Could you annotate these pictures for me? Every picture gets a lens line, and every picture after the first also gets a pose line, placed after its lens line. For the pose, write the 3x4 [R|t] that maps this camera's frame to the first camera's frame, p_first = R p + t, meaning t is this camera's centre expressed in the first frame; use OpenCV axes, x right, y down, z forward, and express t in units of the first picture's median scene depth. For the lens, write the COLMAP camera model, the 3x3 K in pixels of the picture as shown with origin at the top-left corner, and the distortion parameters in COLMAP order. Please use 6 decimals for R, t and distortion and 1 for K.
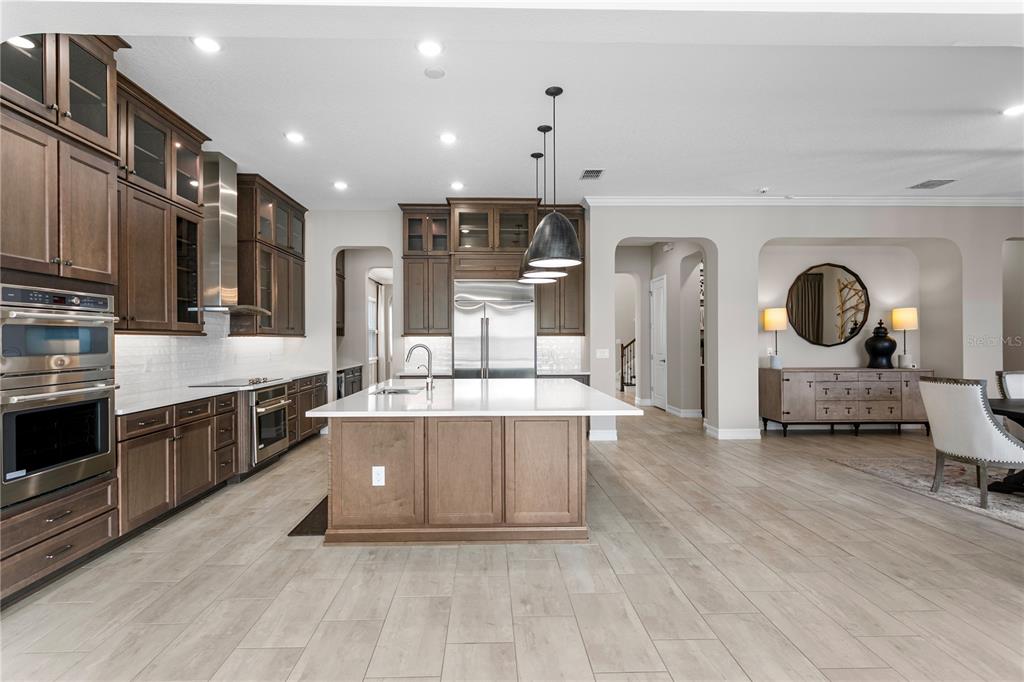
lens RADIAL K [[493.3, 0, 508.5], [0, 493.3, 342.4], [0, 0, 1]] dist [0.004594, -0.000055]
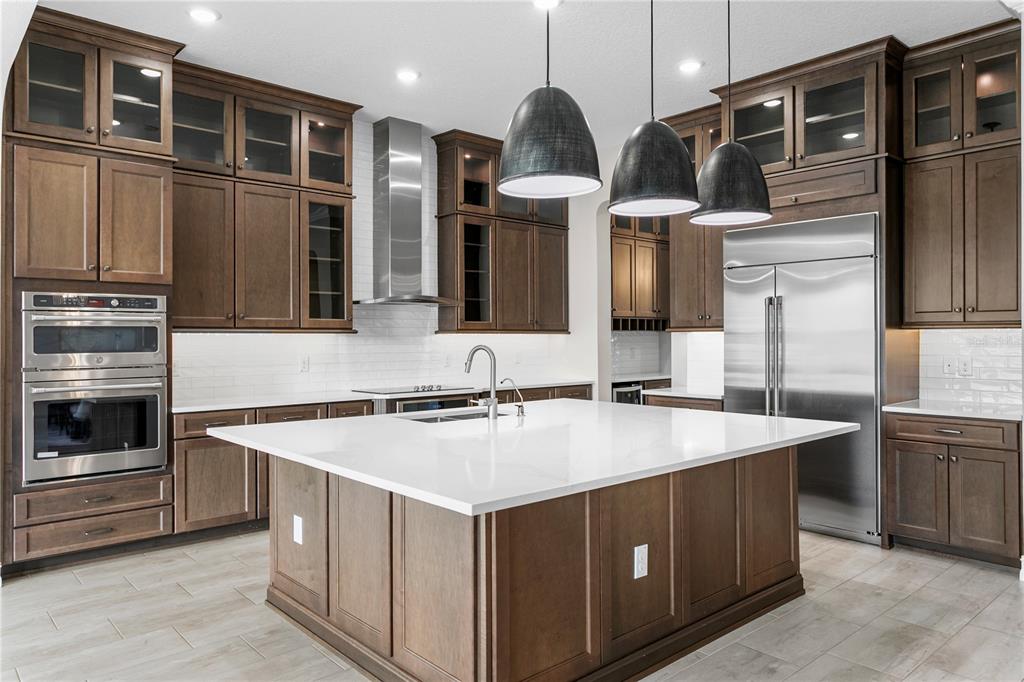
lens RADIAL K [[705.1, 0, 517.5], [0, 705.1, 337.6], [0, 0, 1]] dist [-0.005096, -0.004521]
pose [[0.629643, 0.001755, -0.776883, 0.780954], [-0.001808, 0.999998, 0.000794, -0.010010], [0.776883, 0.000905, 0.629645, 0.646835]]
